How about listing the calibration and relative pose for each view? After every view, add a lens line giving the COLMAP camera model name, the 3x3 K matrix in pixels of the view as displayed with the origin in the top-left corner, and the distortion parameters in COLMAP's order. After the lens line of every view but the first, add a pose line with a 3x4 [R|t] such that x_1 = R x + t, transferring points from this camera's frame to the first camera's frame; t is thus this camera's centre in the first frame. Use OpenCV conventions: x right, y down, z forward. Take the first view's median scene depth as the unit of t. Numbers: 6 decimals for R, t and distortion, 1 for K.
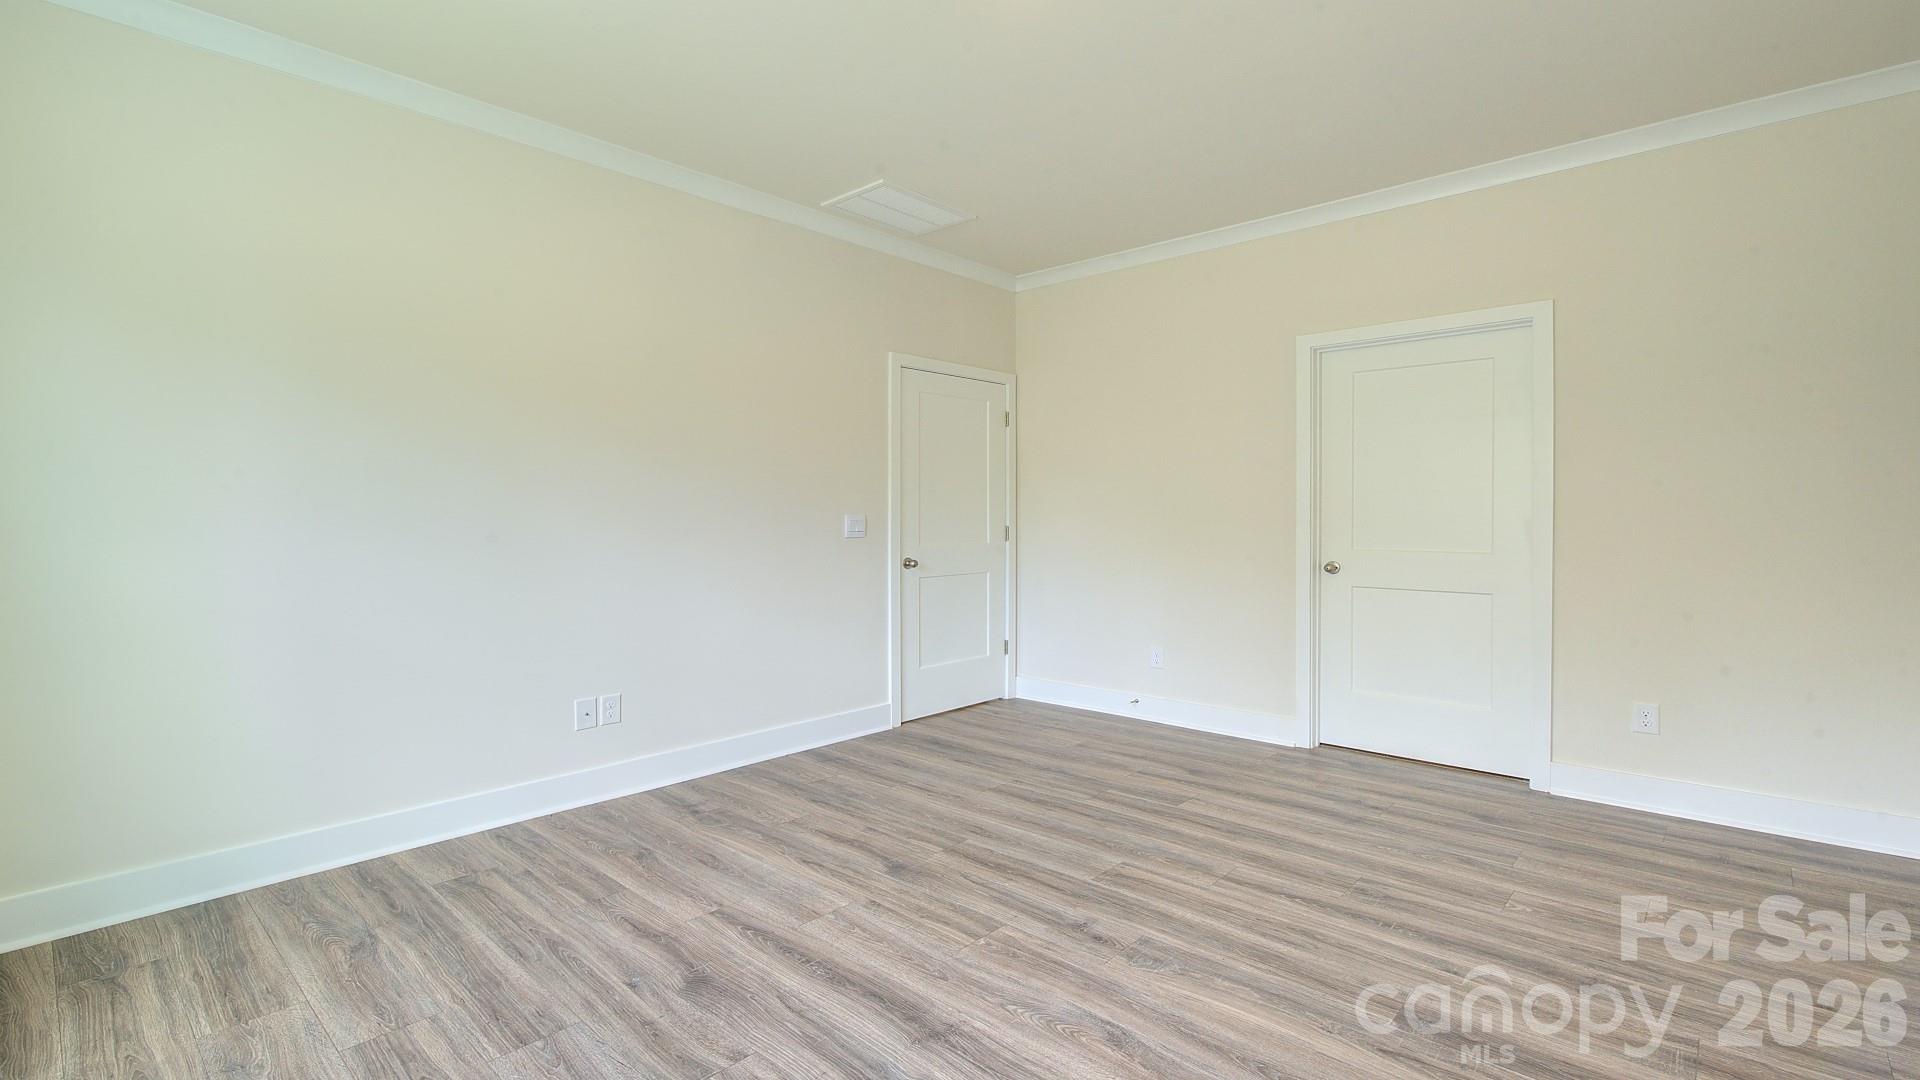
lens RADIAL K [[856.5, 0, 971.7], [0, 856.5, 553.8], [0, 0, 1]] dist [0.000887, -0.000122]
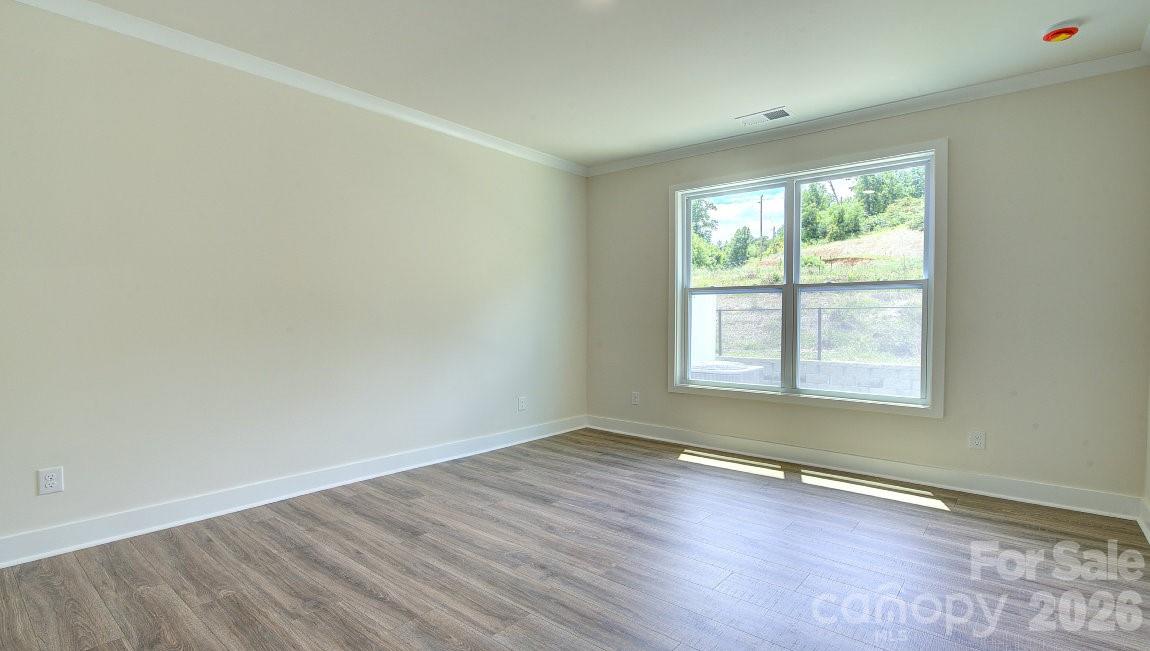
lens RADIAL K [[585.5, 0, 575.0], [0, 585.5, 325.5], [0, 0, 1]] dist [0.002397, 0.000148]
pose [[-0.999613, -0.002355, -0.027734, 0.102127], [-0.004032, 0.998156, 0.060560, -0.066747], [0.027541, 0.060649, -0.997779, 1.800836]]
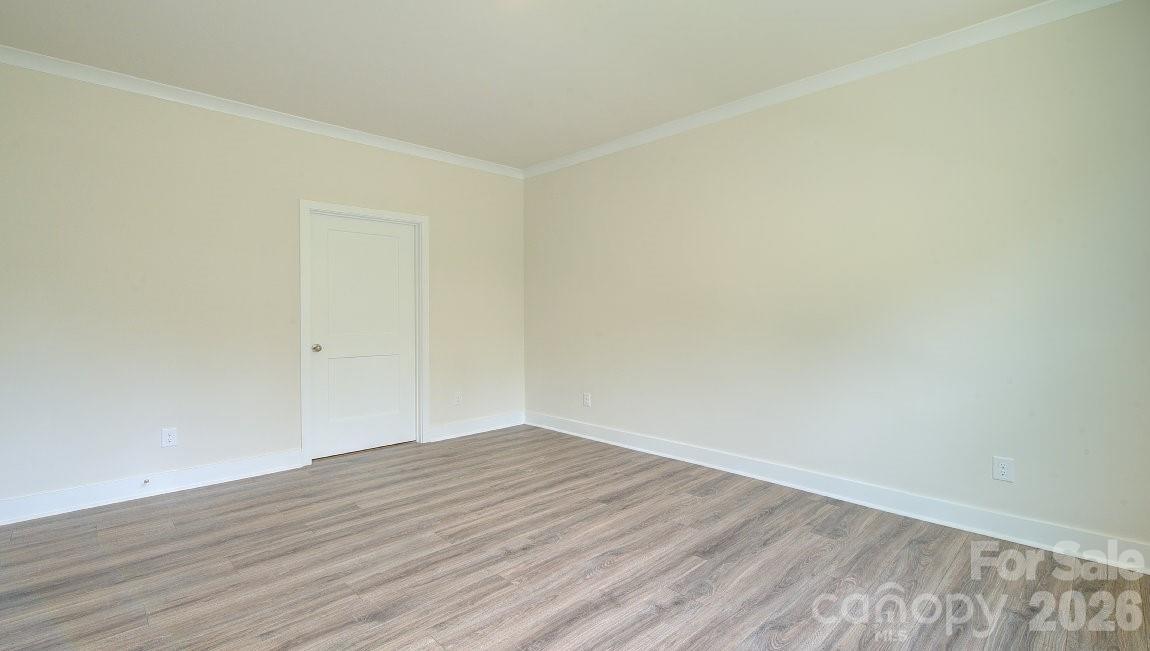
lens RADIAL K [[494.6, 0, 575.0], [0, 494.6, 325.5], [0, 0, 1]] dist [-0.001161, -0.000087]
pose [[0.082886, -0.021398, 0.996329, -0.777514], [0.047220, 0.998731, 0.017522, -0.040996], [-0.995440, 0.045595, 0.083791, 0.673972]]
